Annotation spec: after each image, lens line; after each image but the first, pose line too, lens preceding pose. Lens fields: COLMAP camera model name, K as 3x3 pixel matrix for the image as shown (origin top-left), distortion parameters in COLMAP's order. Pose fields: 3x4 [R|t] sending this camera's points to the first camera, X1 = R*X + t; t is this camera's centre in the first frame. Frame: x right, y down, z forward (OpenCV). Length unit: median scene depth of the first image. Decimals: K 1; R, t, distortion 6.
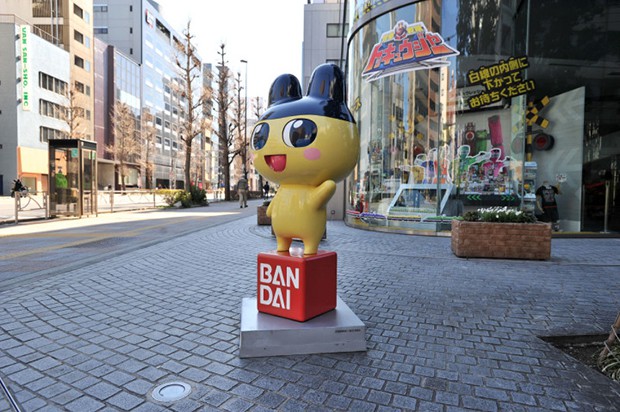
lens RADIAL K [[402.4, 0, 310.0], [0, 402.4, 206.0], [0, 0, 1]] dist [0.001747, 0.002980]
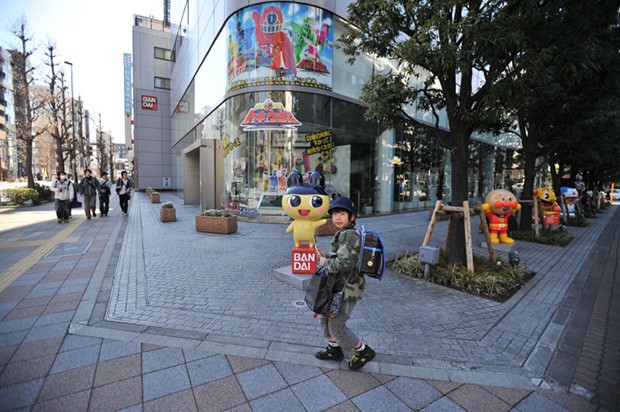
lens RADIAL K [[297.9, 0, 310.0], [0, 297.9, 206.0], [0, 0, 1]] dist [0.002004, 0.000713]
pose [[0.842185, -0.044965, 0.537311, -0.329062], [0.014809, 0.998070, 0.060311, -0.081913], [-0.538985, -0.042836, 0.841225, -0.179176]]
